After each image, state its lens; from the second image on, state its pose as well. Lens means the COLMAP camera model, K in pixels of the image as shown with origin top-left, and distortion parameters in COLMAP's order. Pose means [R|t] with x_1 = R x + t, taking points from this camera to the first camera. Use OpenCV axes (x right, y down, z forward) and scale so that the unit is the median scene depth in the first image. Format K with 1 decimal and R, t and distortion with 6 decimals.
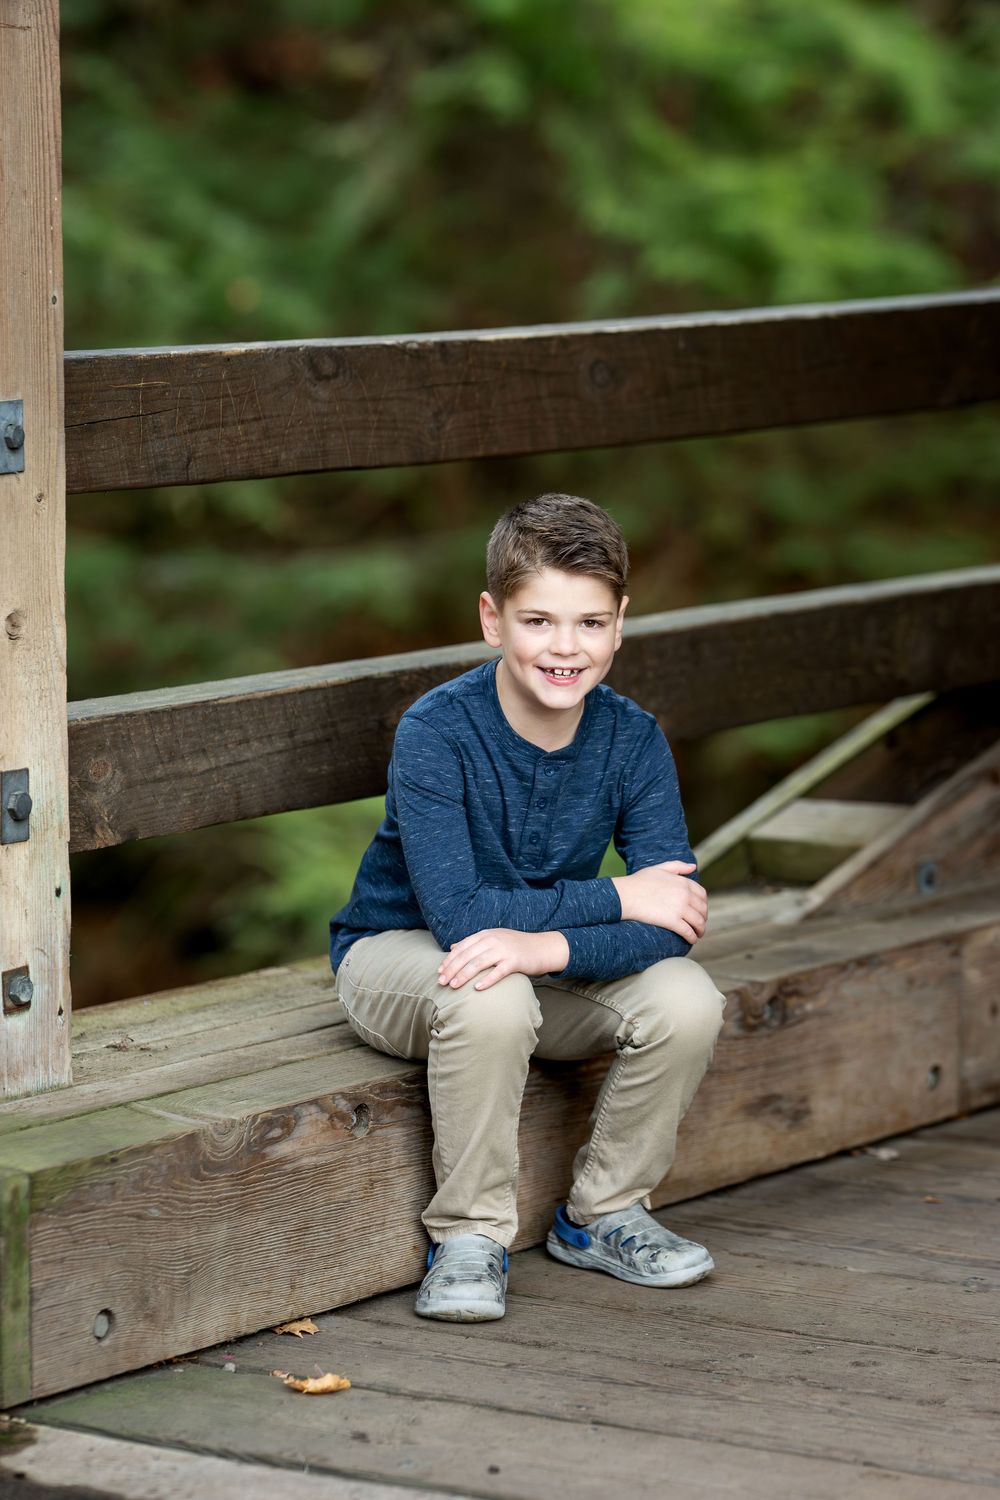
lens RADIAL K [[5696.2, 0, 501.6], [0, 5696.2, 752.9], [0, 0, 1]] dist [0.031628, -0.843746]
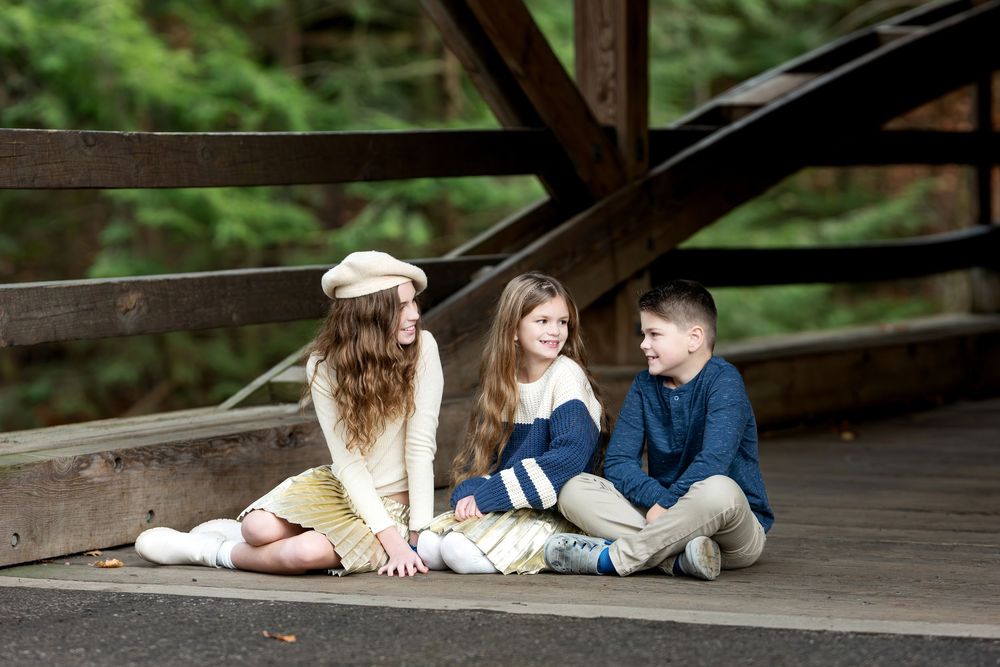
lens RADIAL K [[3797.7, 0, 473.5], [0, 3797.7, 352.1], [0, 0, 1]] dist [0.044236, -0.834389]
pose [[0.991780, -0.010795, 0.127502, -0.075327], [0.019574, 0.997507, -0.067802, 0.122882], [-0.126452, 0.069741, 0.989518, -0.502579]]
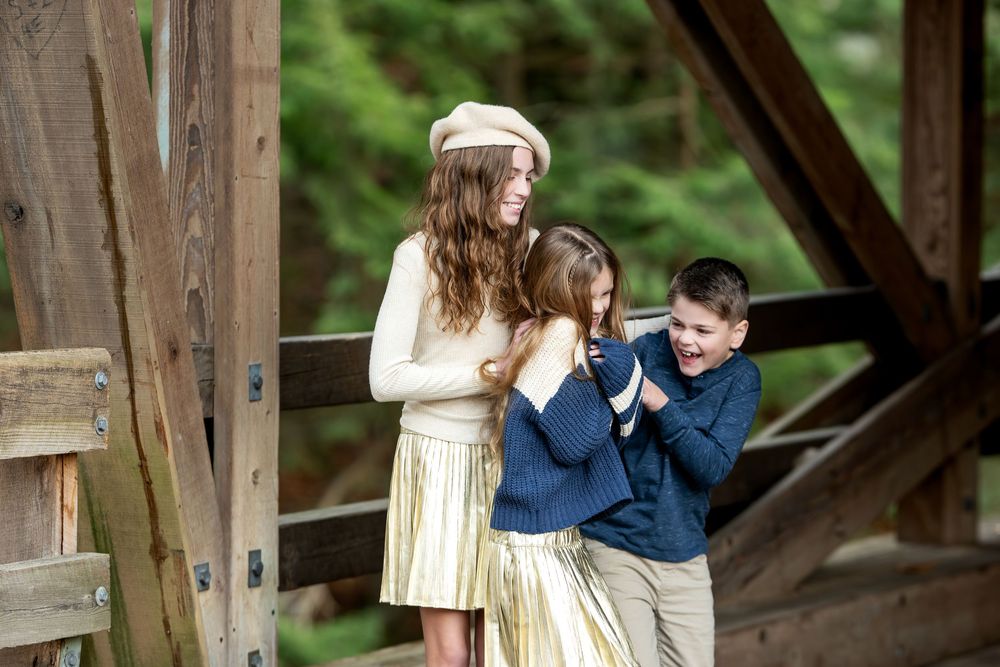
lens RADIAL K [[3797.5, 0, 500.0], [0, 3797.5, 333.5], [0, 0, 1]] dist [0.031628, -0.843746]
pose [[0.996270, 0.003657, 0.086218, -0.110237], [0.001984, 0.997867, -0.065252, 0.013629], [-0.086273, 0.065179, 0.994137, -0.312676]]
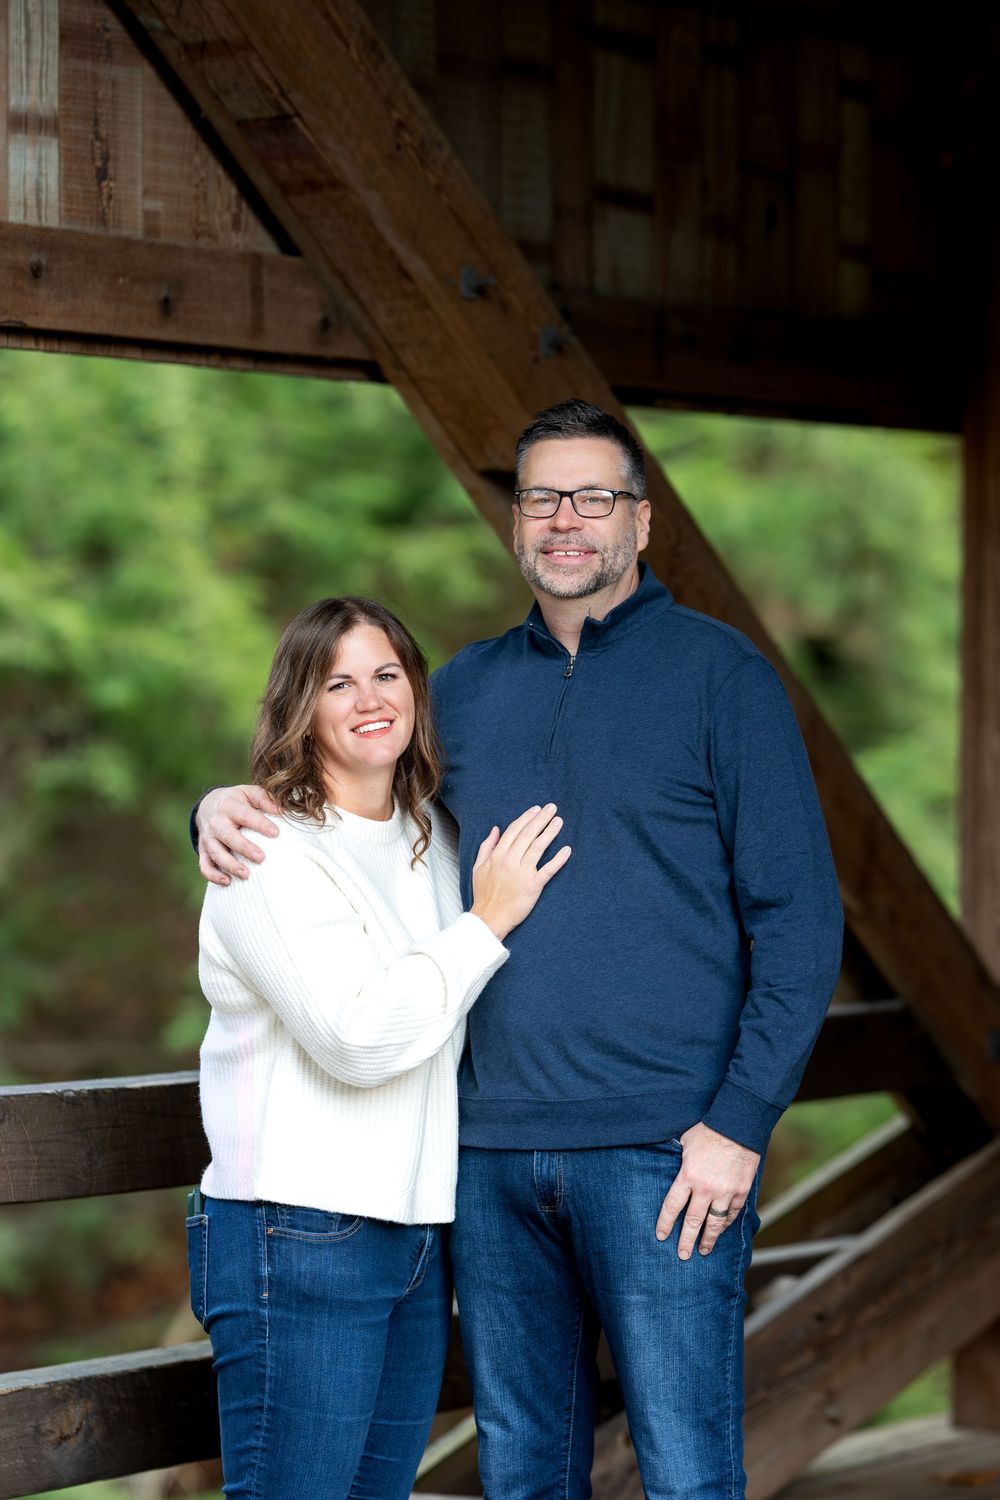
lens RADIAL K [[5696.6, 0, 476.5], [0, 5696.6, 711.0], [0, 0, 1]] dist [0.044236, -0.834389]
pose [[0.997734, 0.012249, 0.066161, -0.011385], [-0.004214, 0.992734, -0.120254, -0.011628], [-0.067153, 0.119702, 0.990536, -0.148411]]
